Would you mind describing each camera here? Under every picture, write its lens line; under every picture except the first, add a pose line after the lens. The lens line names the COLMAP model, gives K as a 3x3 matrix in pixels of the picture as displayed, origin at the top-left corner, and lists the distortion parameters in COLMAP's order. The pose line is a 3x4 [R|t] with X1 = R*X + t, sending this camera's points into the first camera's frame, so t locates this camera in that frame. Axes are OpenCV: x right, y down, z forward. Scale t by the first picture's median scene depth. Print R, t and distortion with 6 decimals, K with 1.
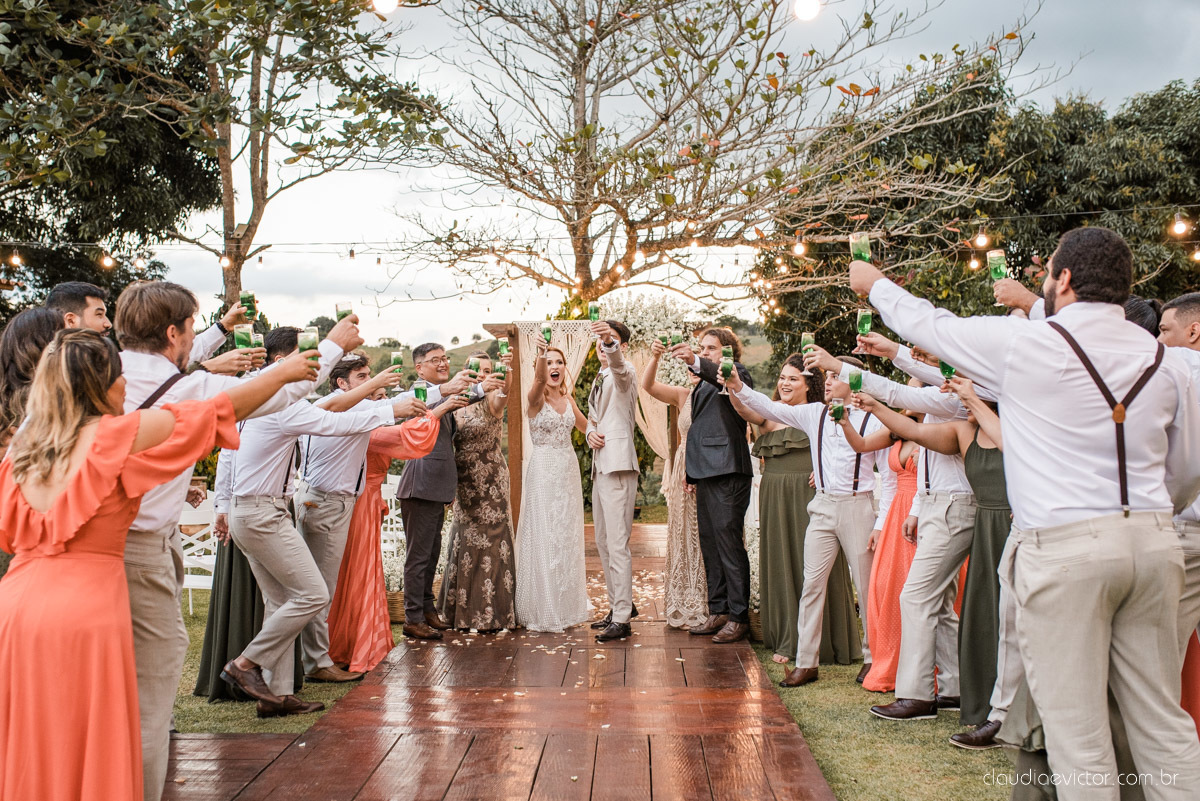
lens RADIAL K [[1274.9, 0, 600.0], [0, 1274.9, 400.5], [0, 0, 1]] dist [-0.076818, 0.146298]
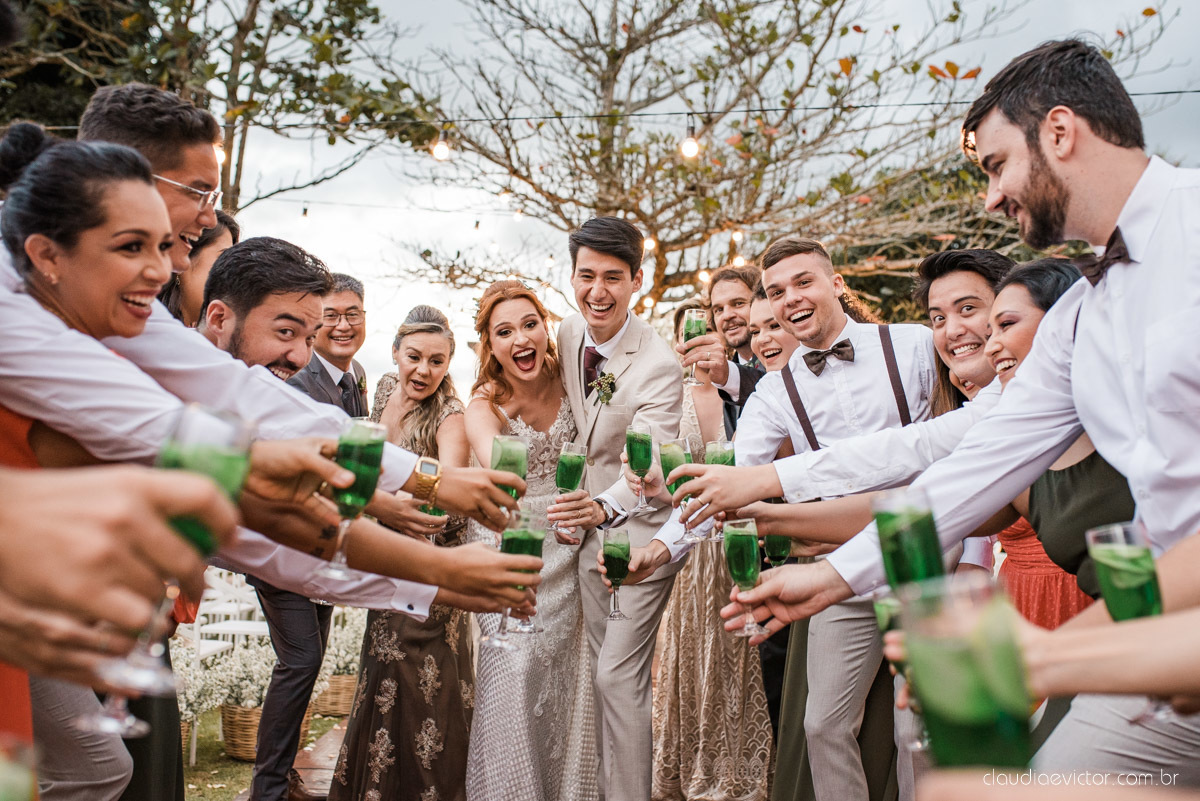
lens RADIAL K [[1282.0, 0, 587.3], [0, 1282.0, 399.9], [0, 0, 1]] dist [-0.072385, 0.128615]
pose [[0.998793, 0.041109, -0.026891, 0.003172], [-0.042583, 0.997480, -0.056754, 0.011288], [0.024490, 0.057830, 0.998026, 0.171672]]
